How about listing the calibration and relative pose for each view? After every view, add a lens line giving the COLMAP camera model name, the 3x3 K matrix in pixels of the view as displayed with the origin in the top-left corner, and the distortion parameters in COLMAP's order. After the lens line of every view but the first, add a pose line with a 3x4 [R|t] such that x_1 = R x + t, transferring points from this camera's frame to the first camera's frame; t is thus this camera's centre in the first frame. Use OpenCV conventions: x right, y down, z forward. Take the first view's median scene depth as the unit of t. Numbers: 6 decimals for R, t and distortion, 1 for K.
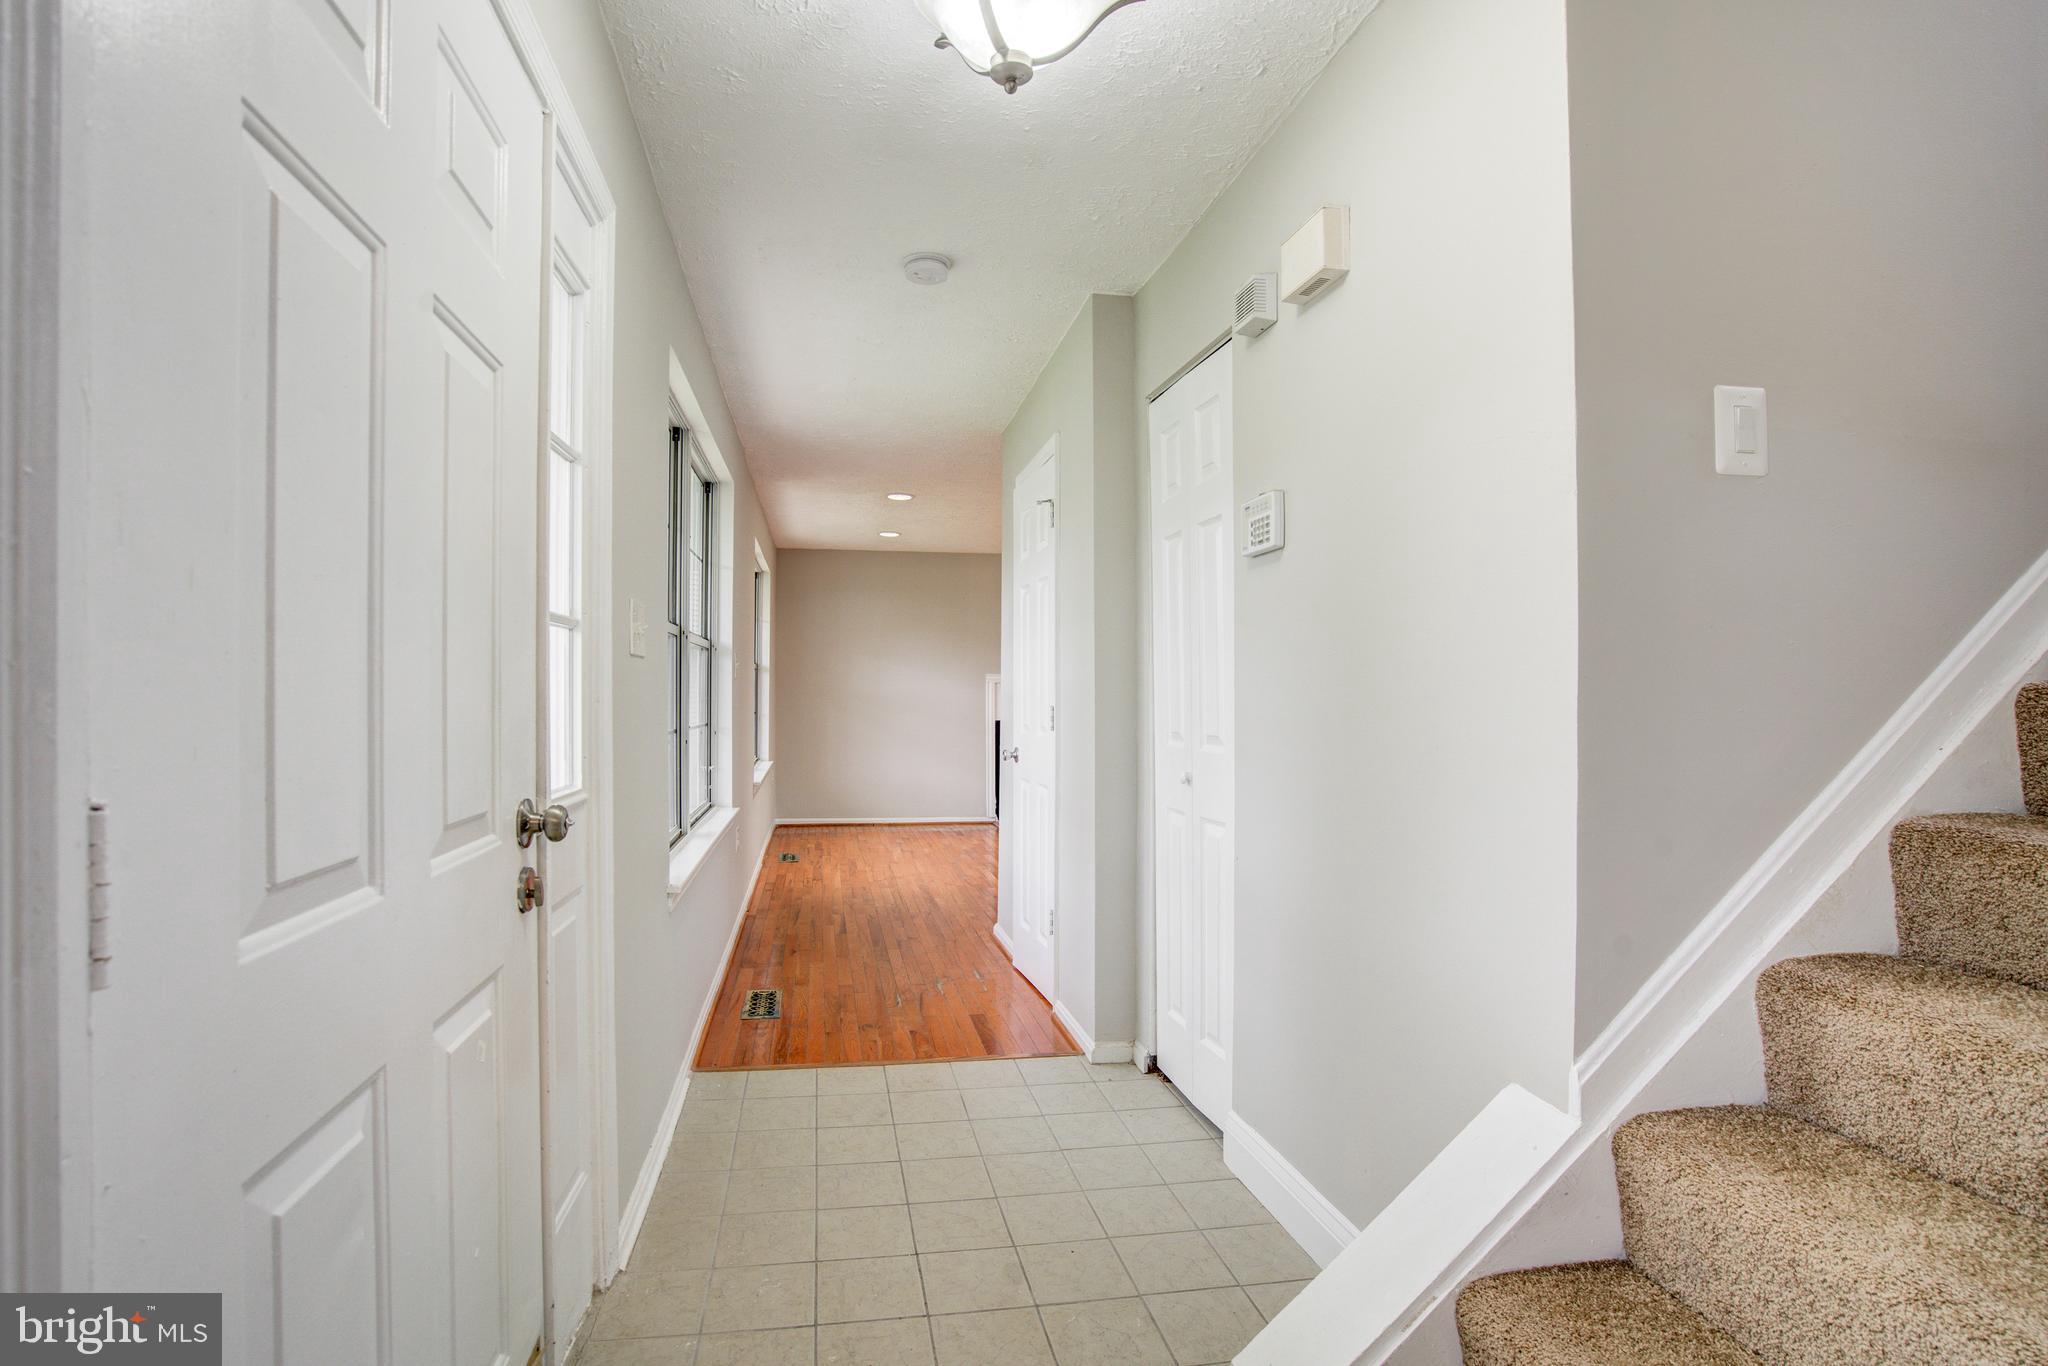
lens RADIAL K [[945.0, 0, 1009.9], [0, 945.0, 689.5], [0, 0, 1]] dist [-0.055980, 0.025260]
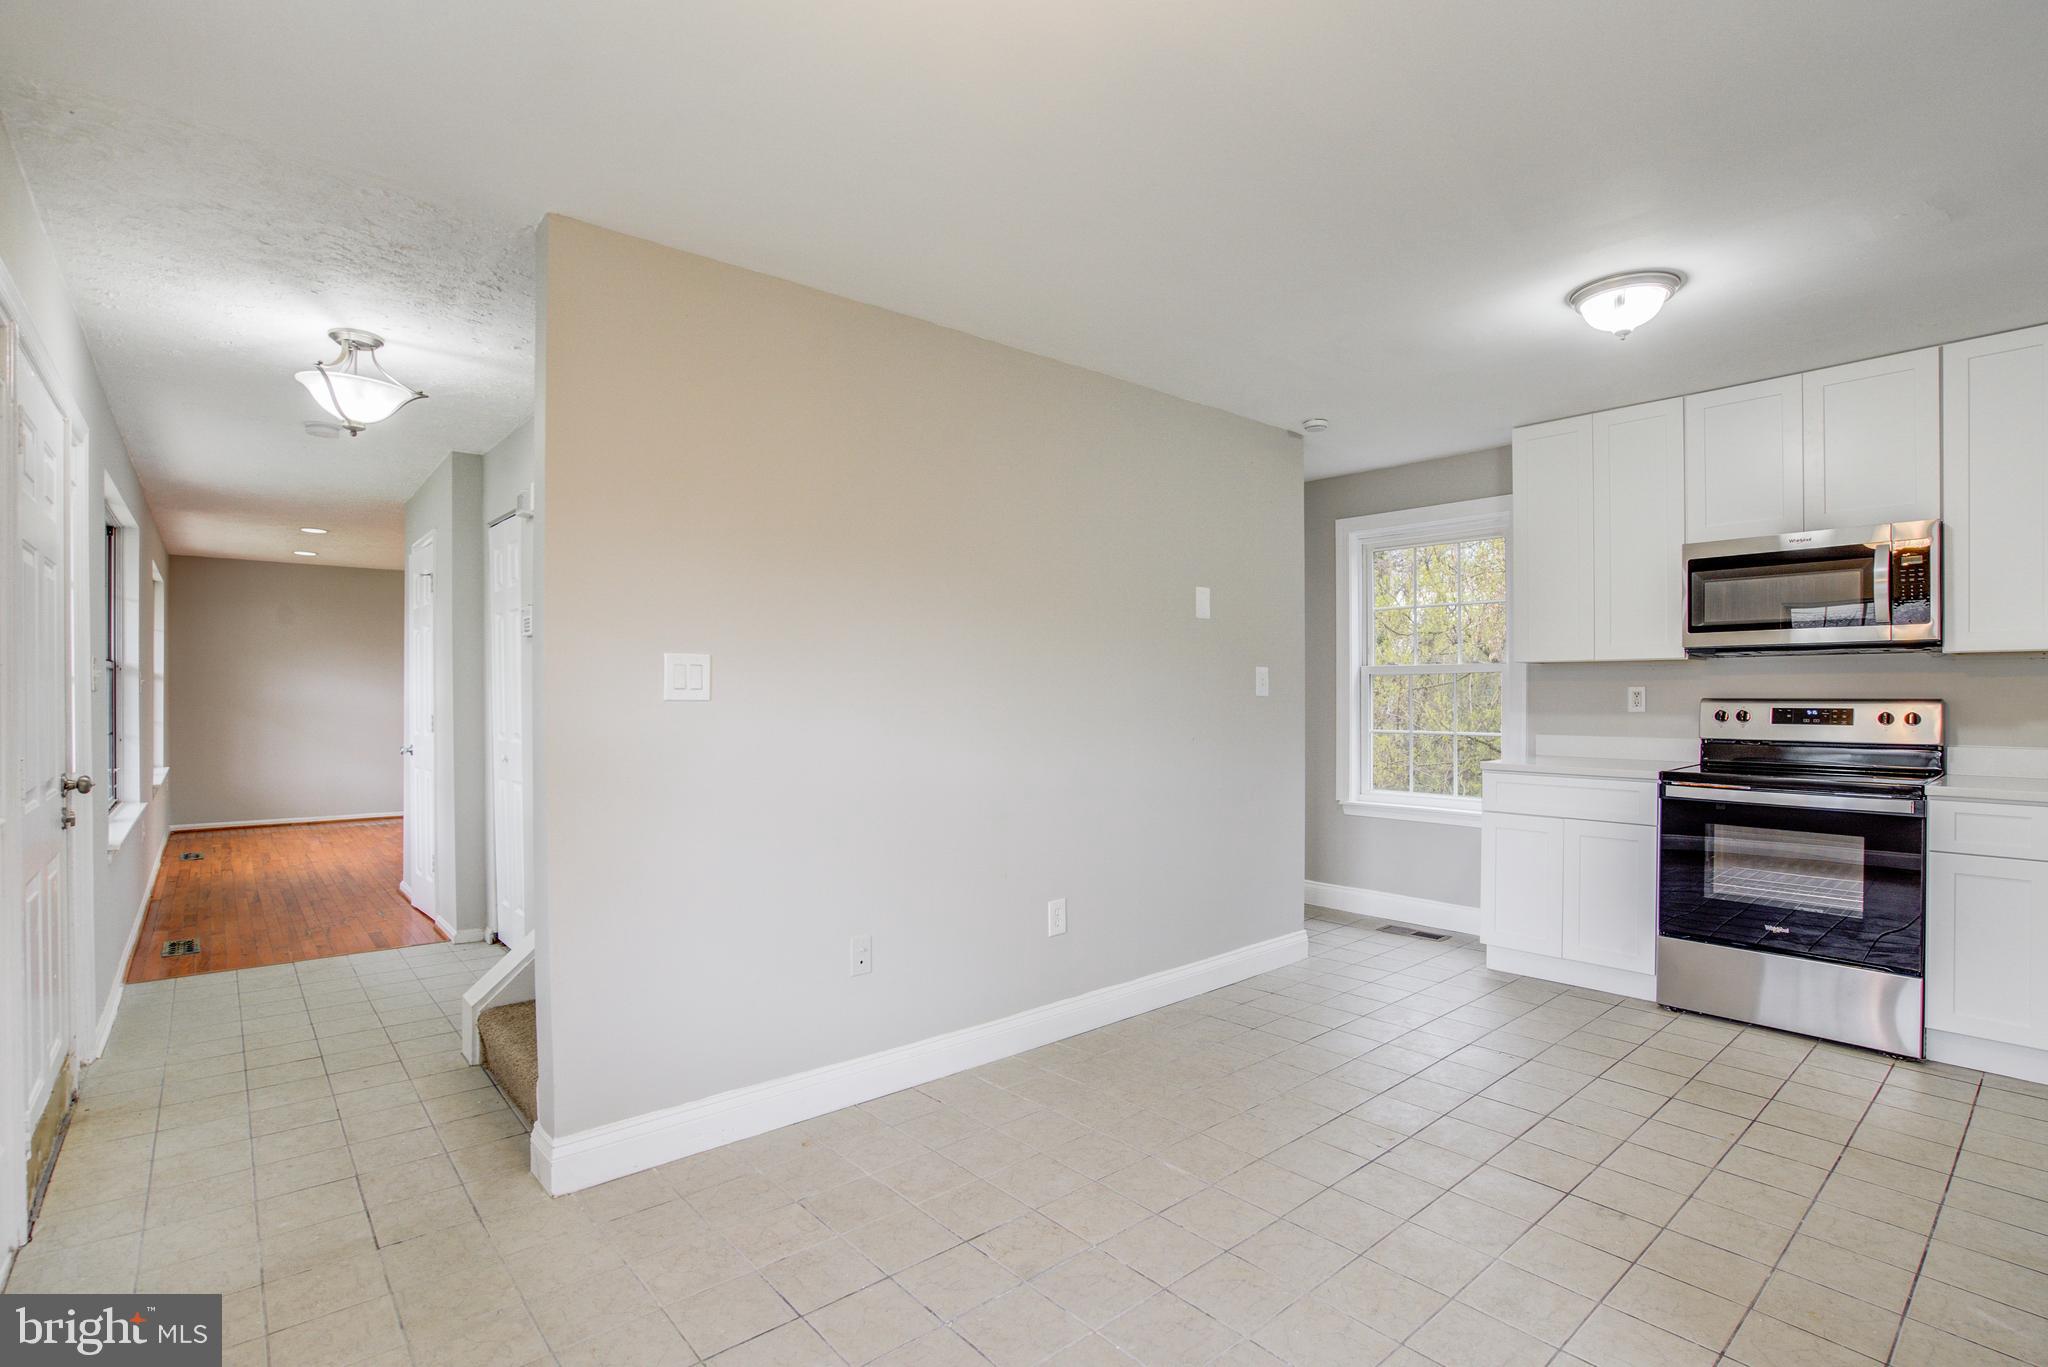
lens RADIAL K [[968.4, 0, 1021.6], [0, 968.4, 696.9], [0, 0, 1]] dist [-0.041270, 0.016421]
pose [[0.873544, -0.004935, 0.486720, 0.096188], [-0.001688, 0.999912, 0.013166, -0.025253], [-0.486742, -0.012323, 0.873459, -0.580604]]
